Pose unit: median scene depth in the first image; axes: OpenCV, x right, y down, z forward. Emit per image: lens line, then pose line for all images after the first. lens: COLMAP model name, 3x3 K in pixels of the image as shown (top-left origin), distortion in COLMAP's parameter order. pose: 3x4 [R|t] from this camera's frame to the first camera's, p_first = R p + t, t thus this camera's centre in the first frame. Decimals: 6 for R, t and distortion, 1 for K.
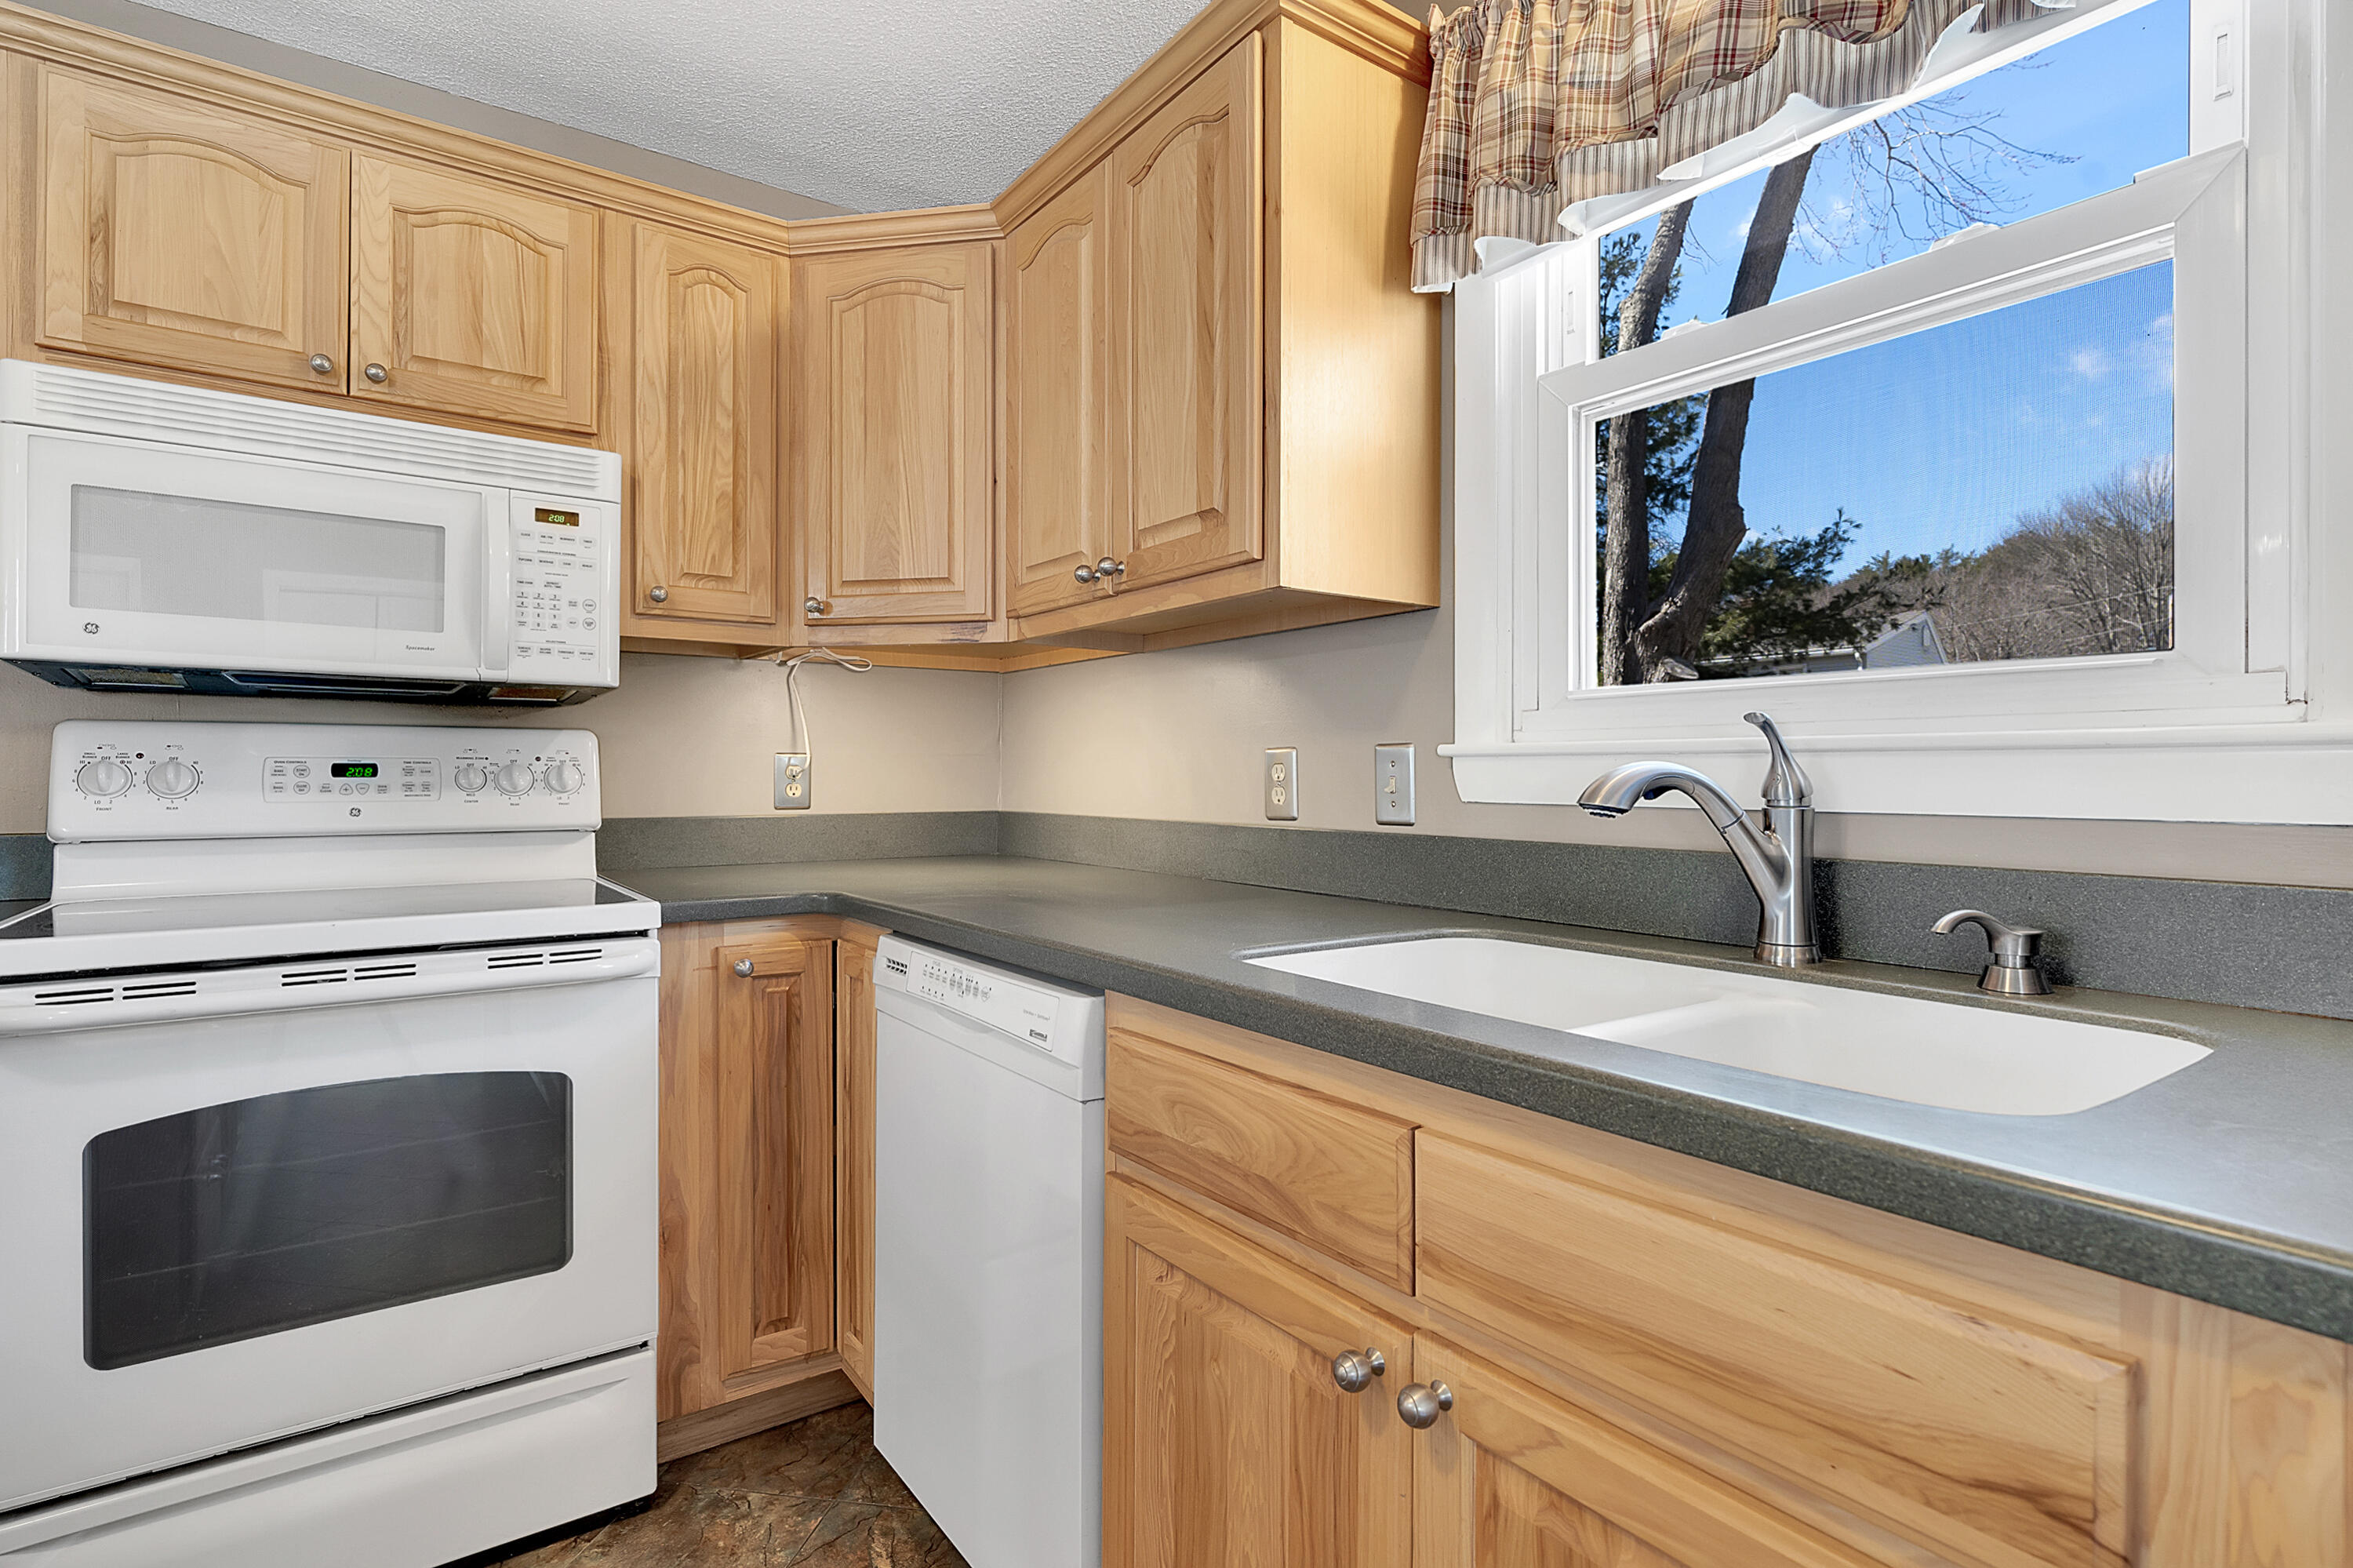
lens RADIAL K [[1146.0, 0, 1165.3], [0, 1146.0, 773.3], [0, 0, 1]] dist [-0.005902, 0.000557]
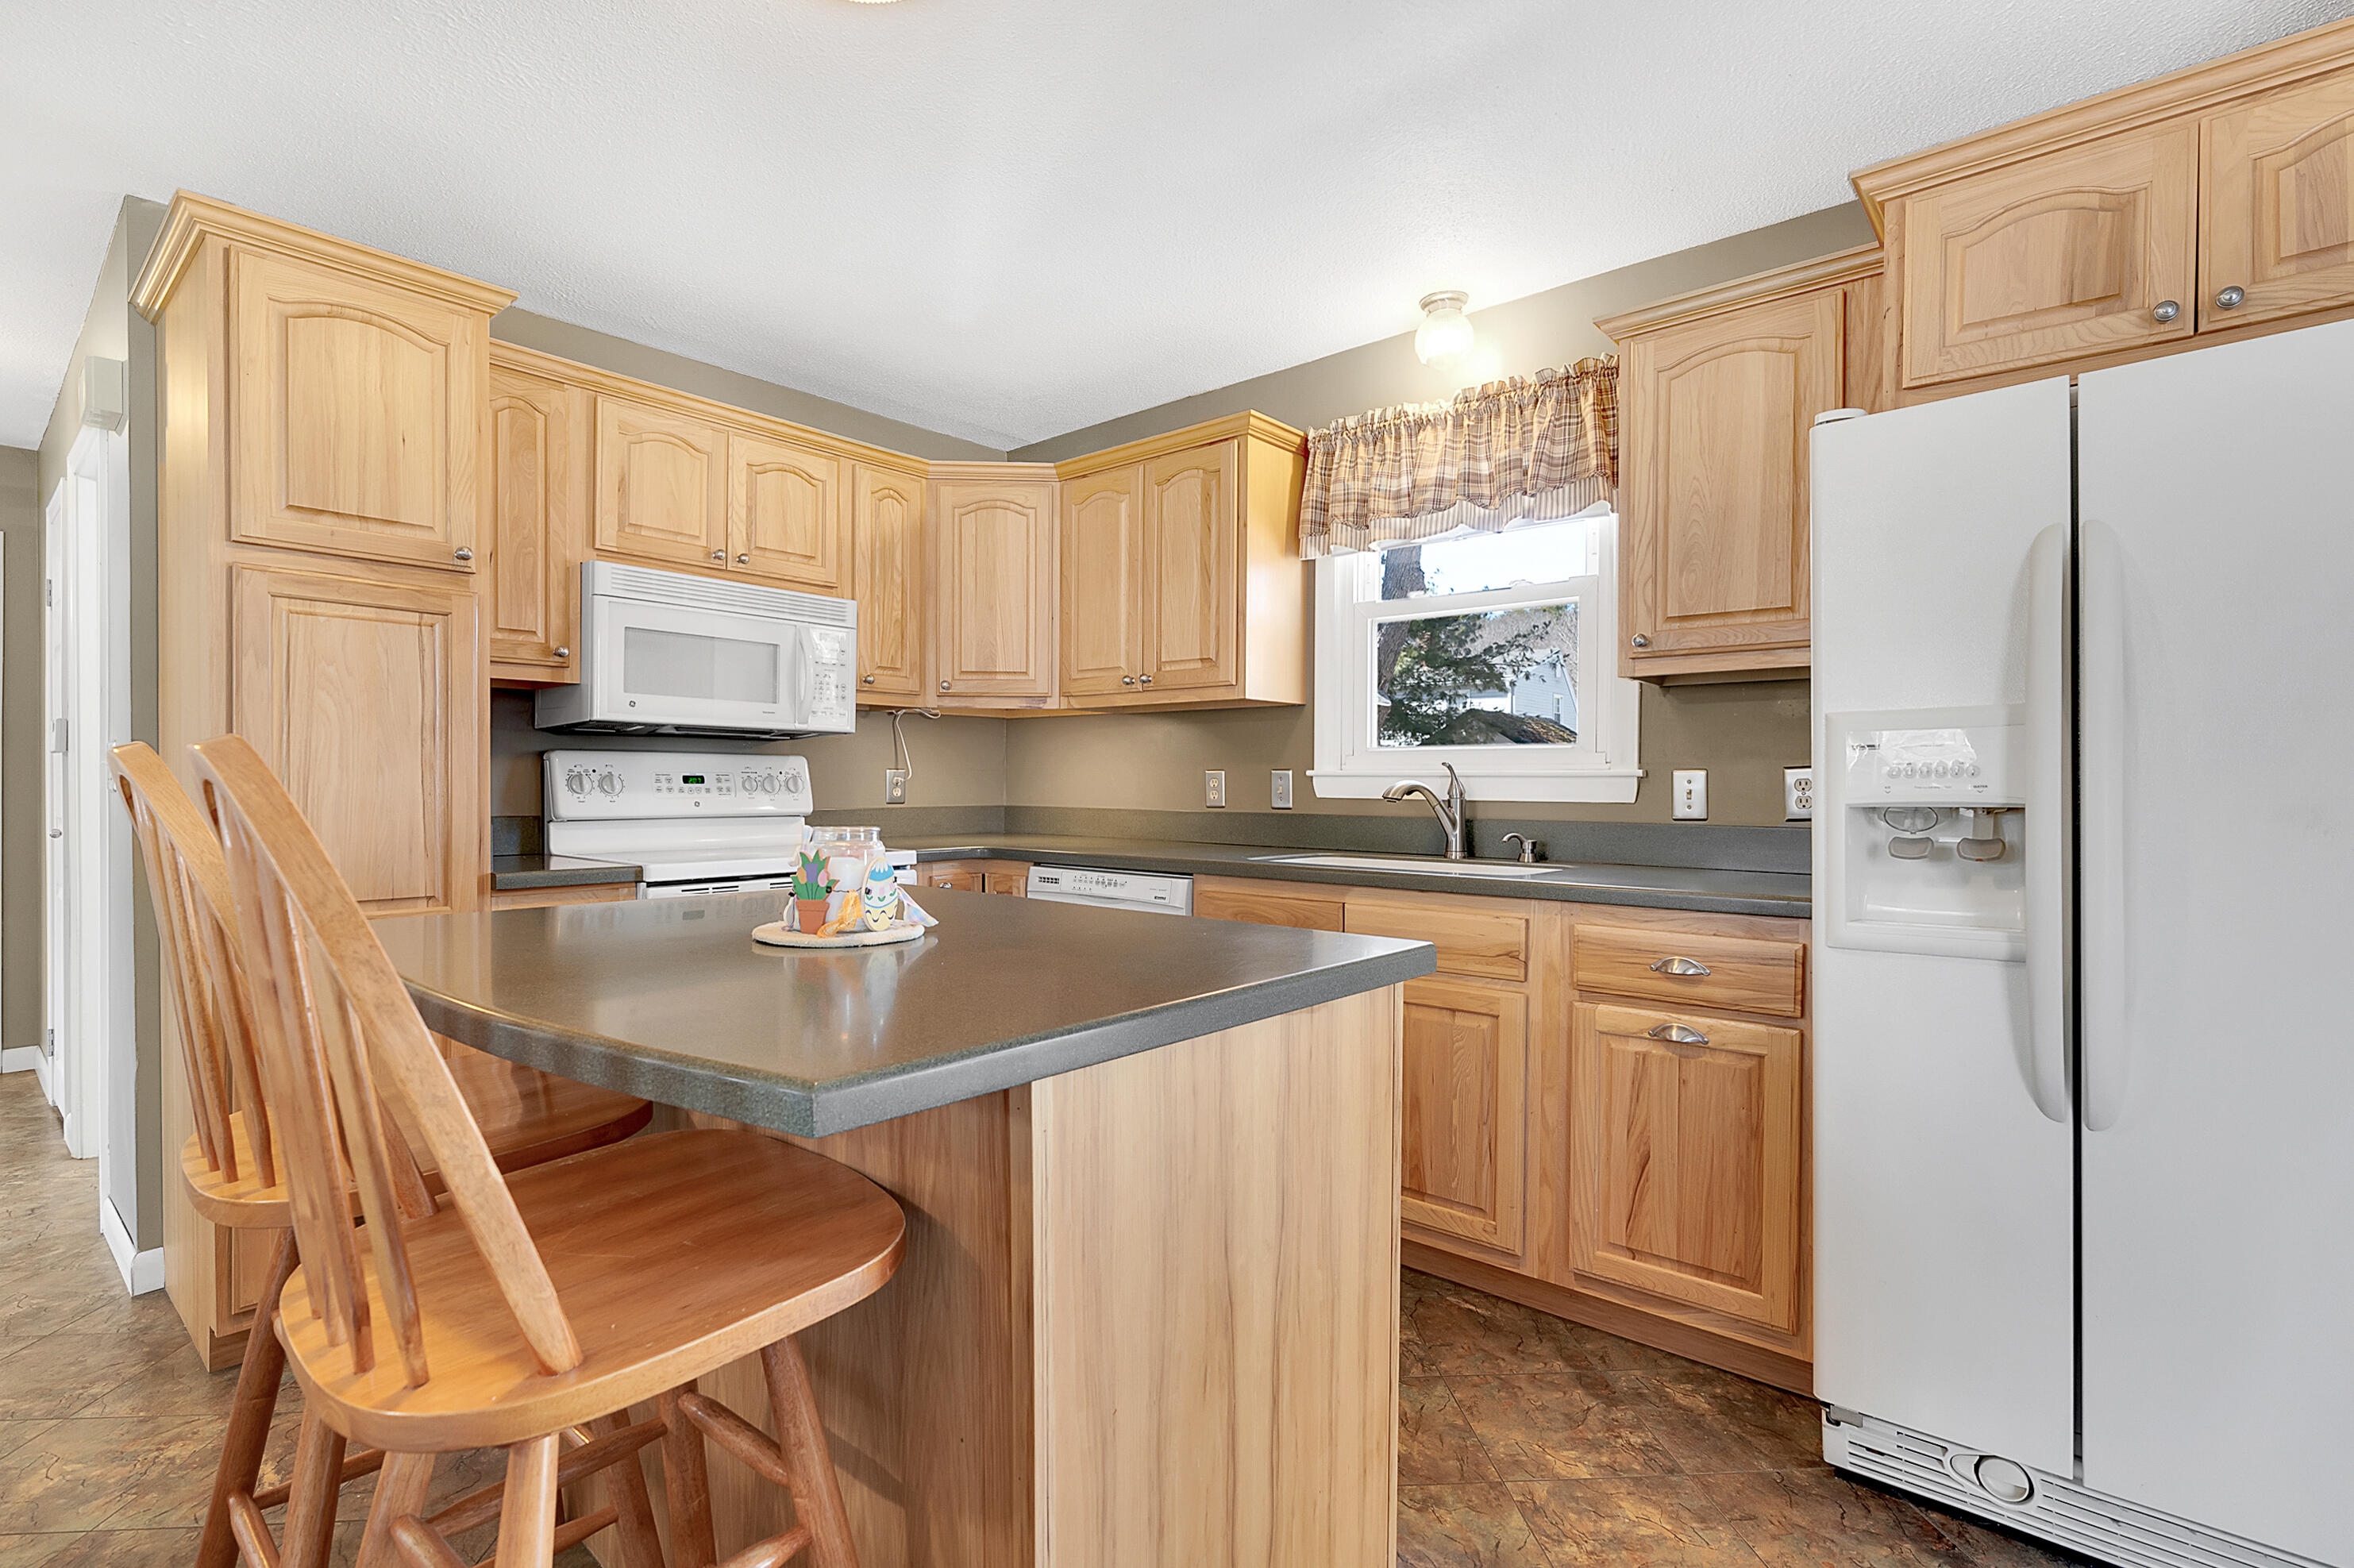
lens RADIAL K [[1096.0, 0, 1166.6], [0, 1096.0, 793.8], [0, 0, 1]] dist [-0.002092, -0.000003]
pose [[0.971403, 0.001481, 0.237432, -0.472293], [-0.004531, 0.999914, 0.012300, -0.005539], [-0.237394, -0.013024, 0.971326, -0.866776]]
